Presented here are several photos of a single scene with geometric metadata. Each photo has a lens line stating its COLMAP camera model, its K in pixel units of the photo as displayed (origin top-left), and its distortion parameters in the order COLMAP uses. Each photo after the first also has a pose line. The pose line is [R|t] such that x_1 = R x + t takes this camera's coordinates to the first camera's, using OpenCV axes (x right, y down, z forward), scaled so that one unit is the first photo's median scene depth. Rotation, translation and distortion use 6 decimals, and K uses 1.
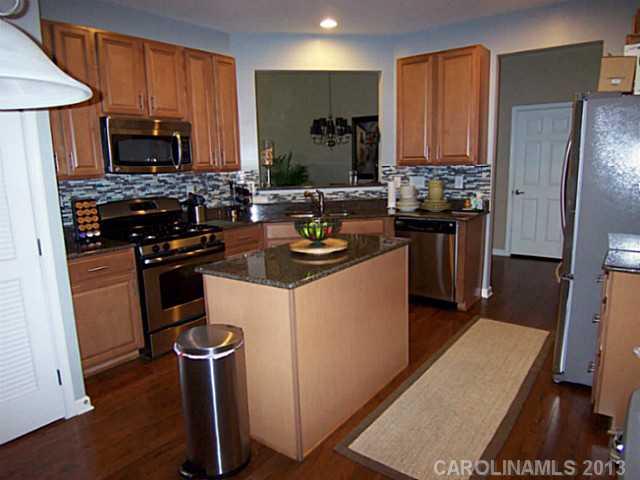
lens RADIAL K [[437.0, 0, 317.1], [0, 437.0, 240.0], [0, 0, 1]] dist [0.003095, -0.077127]
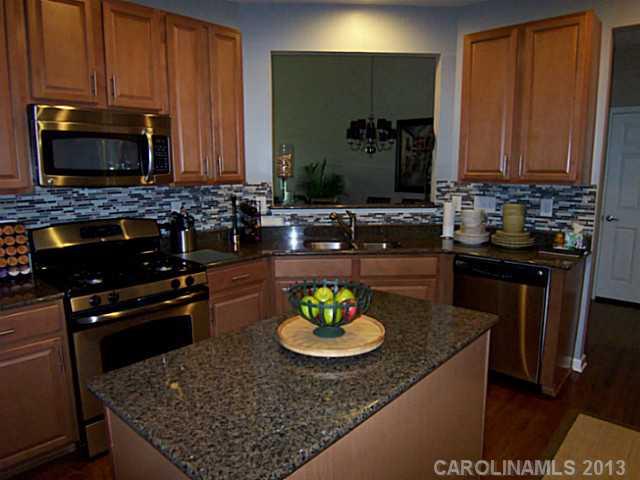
lens RADIAL K [[437.0, 0, 317.1], [0, 437.0, 240.0], [0, 0, 1]] dist [0.003095, -0.077127]
pose [[0.995266, 0.038507, -0.089231, 0.017610], [-0.039697, 0.999144, -0.011598, -0.056669], [0.088708, 0.015085, 0.995943, 0.261784]]
